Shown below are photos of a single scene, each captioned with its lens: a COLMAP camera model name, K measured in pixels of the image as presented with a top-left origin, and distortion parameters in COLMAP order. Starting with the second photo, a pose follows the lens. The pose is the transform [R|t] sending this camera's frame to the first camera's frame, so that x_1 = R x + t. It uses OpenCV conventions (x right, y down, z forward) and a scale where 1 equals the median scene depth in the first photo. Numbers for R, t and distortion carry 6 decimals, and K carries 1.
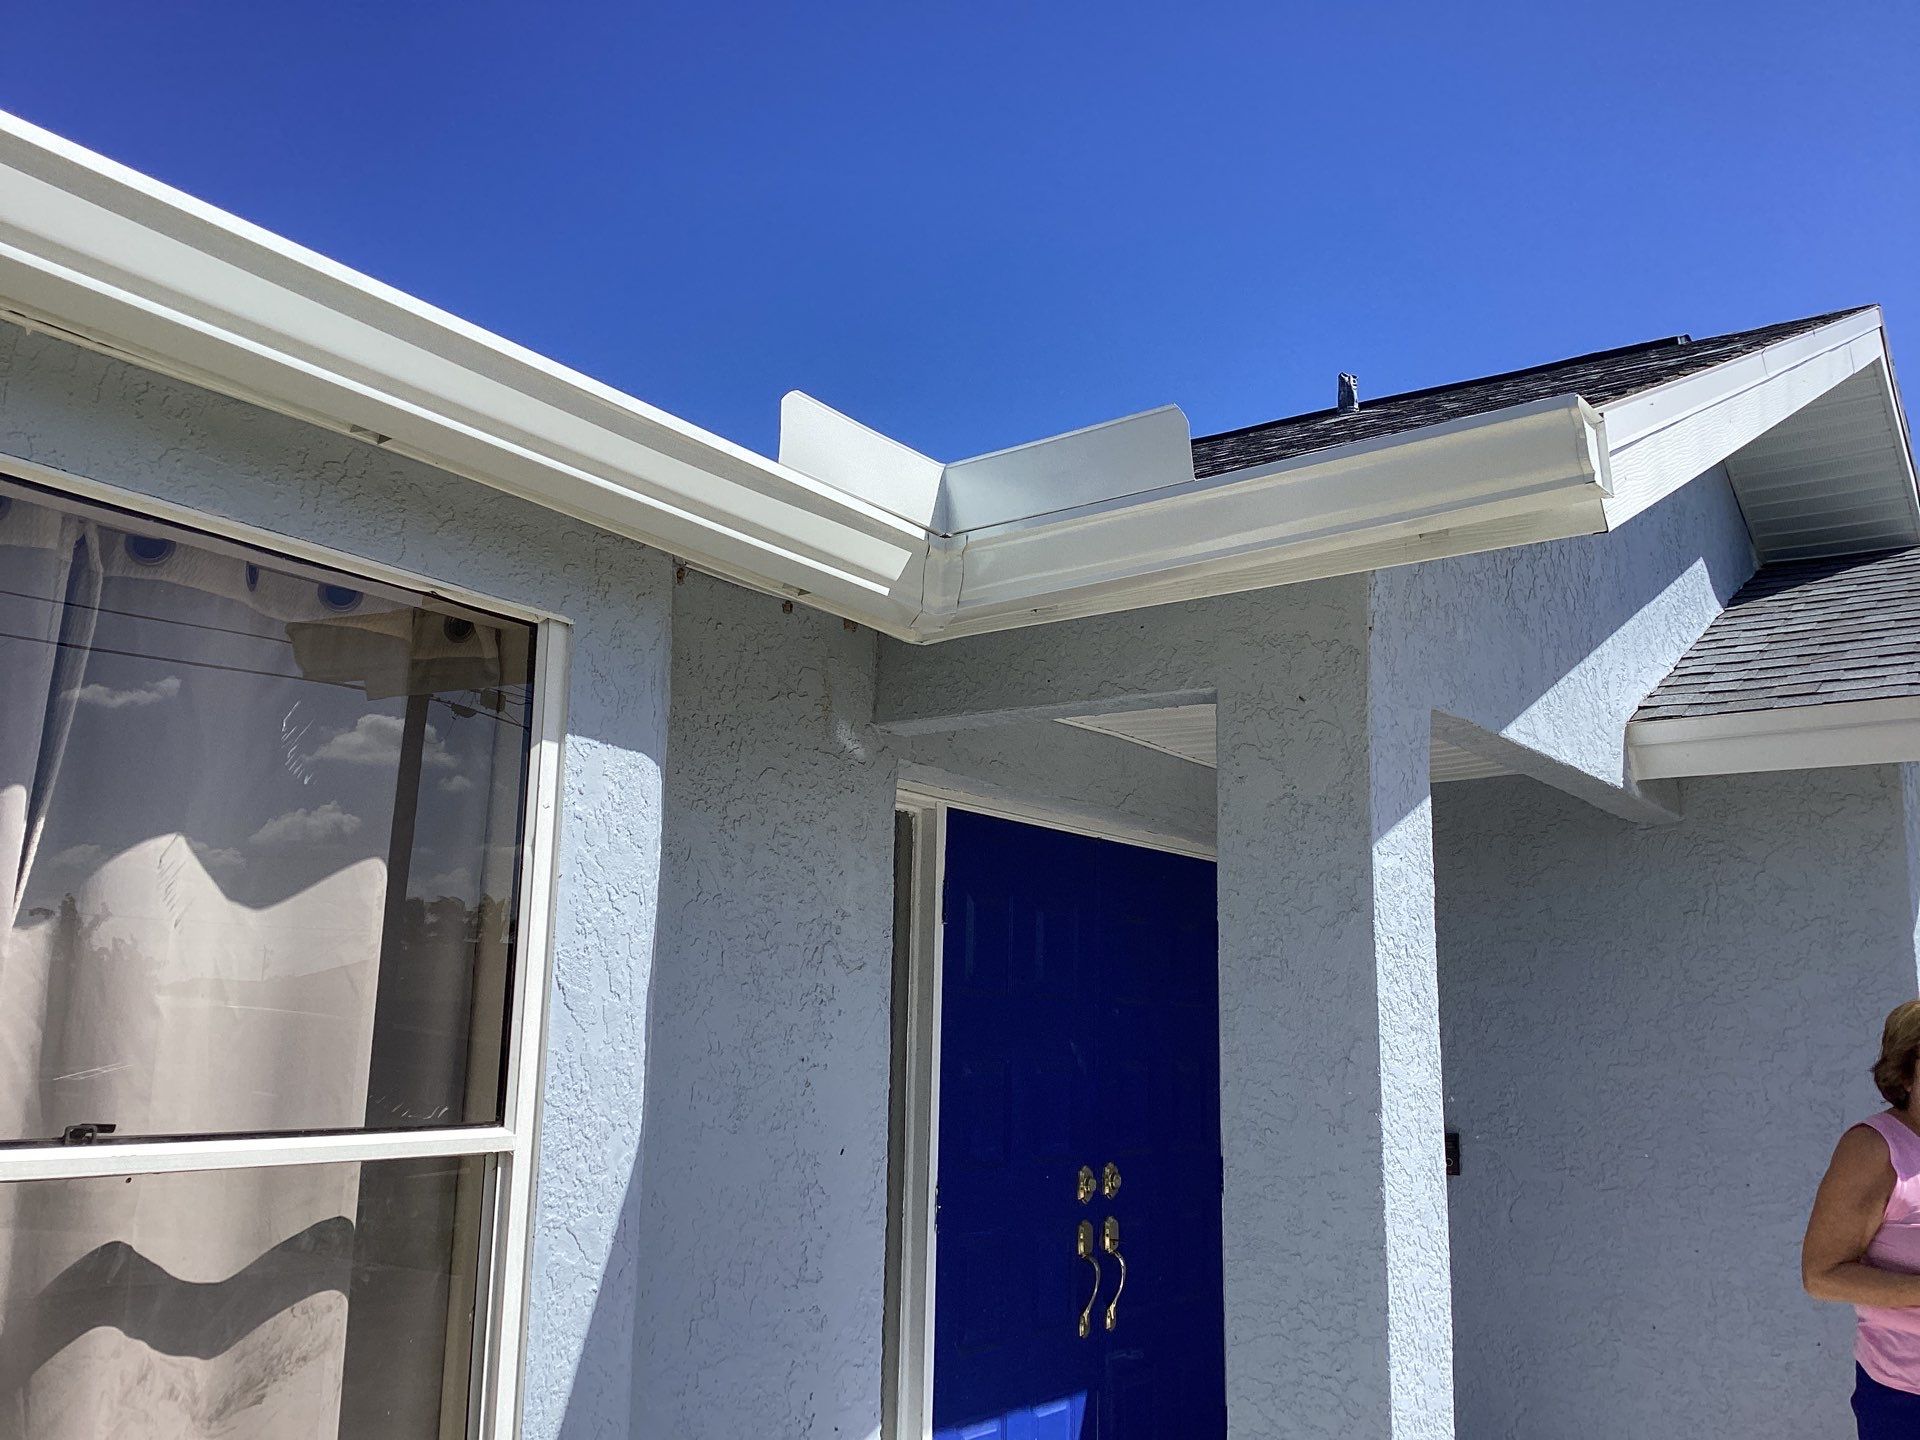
lens RADIAL K [[1731.3, 0, 952.0], [0, 1731.3, 721.7], [0, 0, 1]] dist [0.132518, -0.260888]
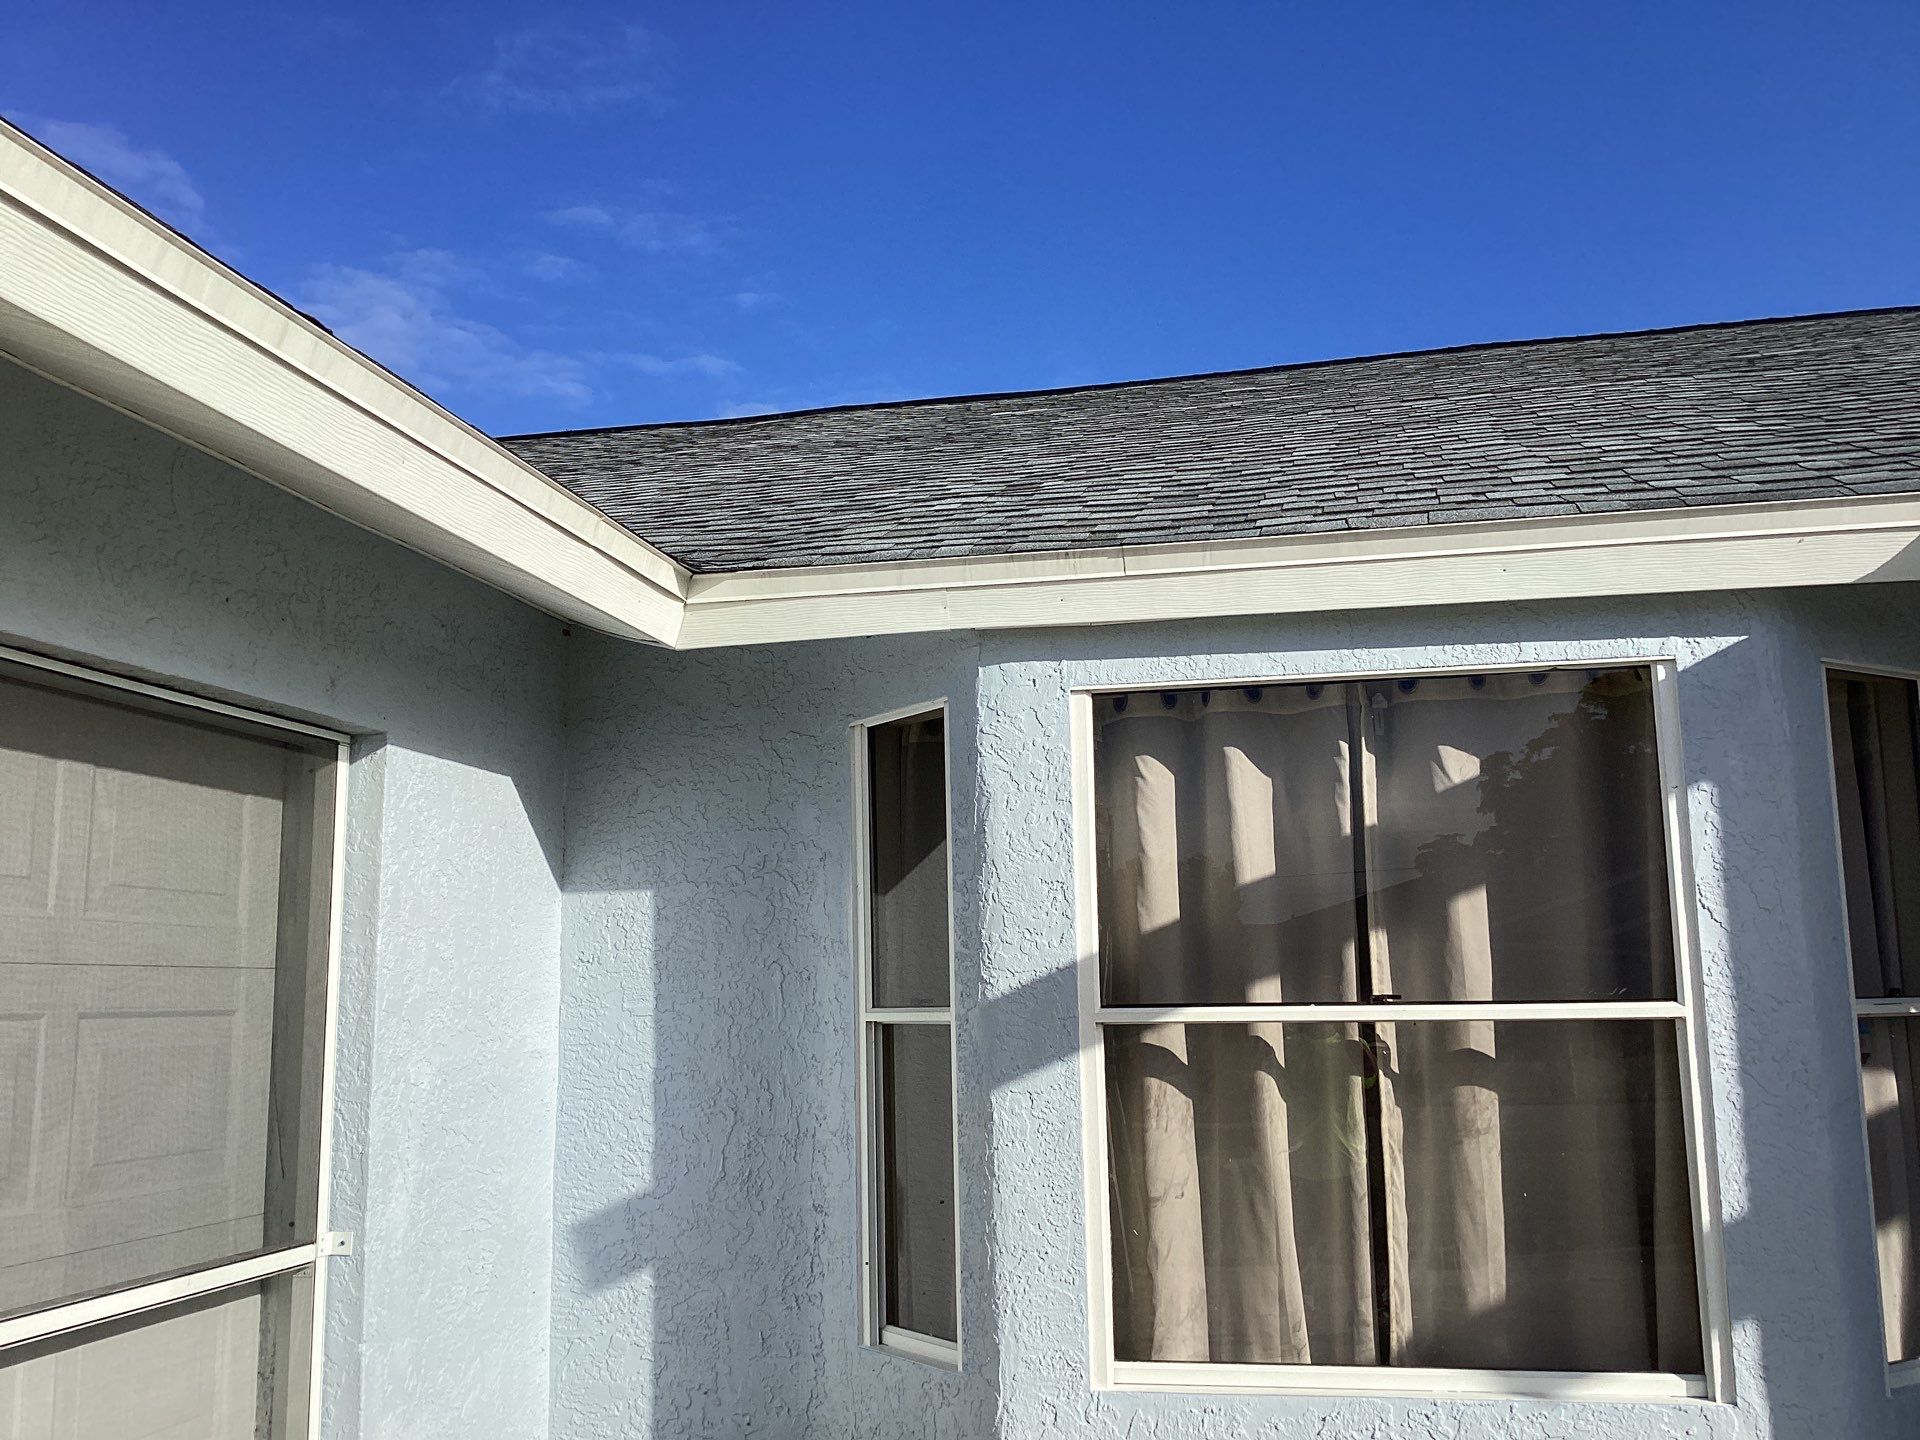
lens RADIAL K [[1731.3, 0, 952.0], [0, 1731.3, 721.7], [0, 0, 1]] dist [0.132518, -0.260888]
pose [[0.374519, -0.166234, -0.912196, 0.612679], [0.194557, 0.975985, -0.097979, 0.015221], [0.906578, -0.140779, 0.397867, -0.090576]]
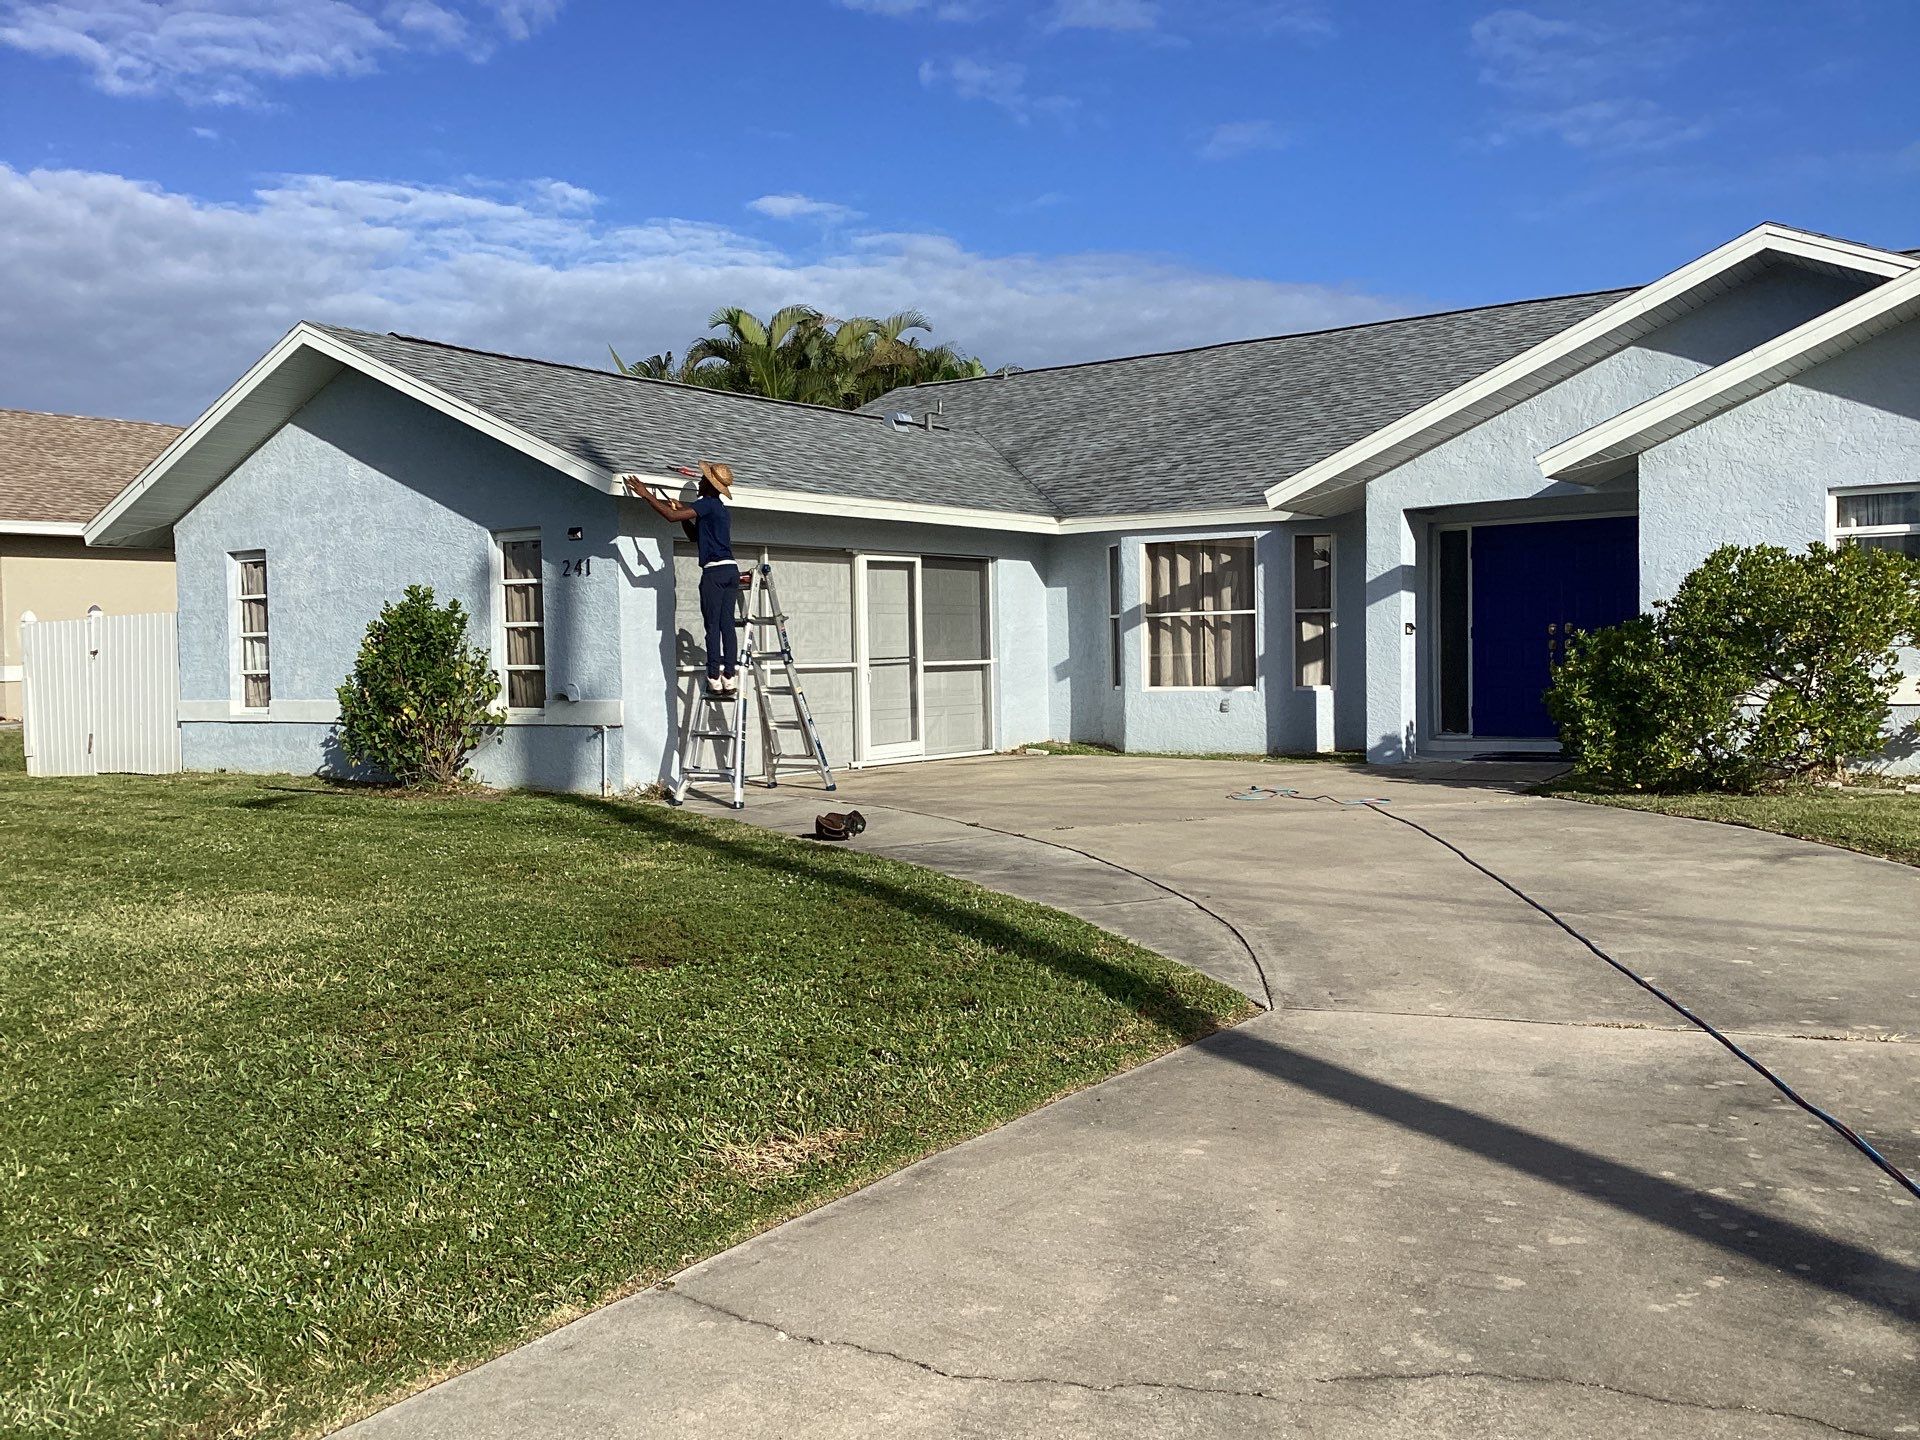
lens RADIAL K [[1743.3, 0, 952.5], [0, 1743.3, 721.8], [0, 0, 1]] dist [0.105506, -0.178024]
pose [[-0.032104, 0.025012, -0.999172, 4.503961], [0.200945, 0.979436, 0.018061, 0.196109], [0.979076, -0.200199, -0.036470, -0.023811]]
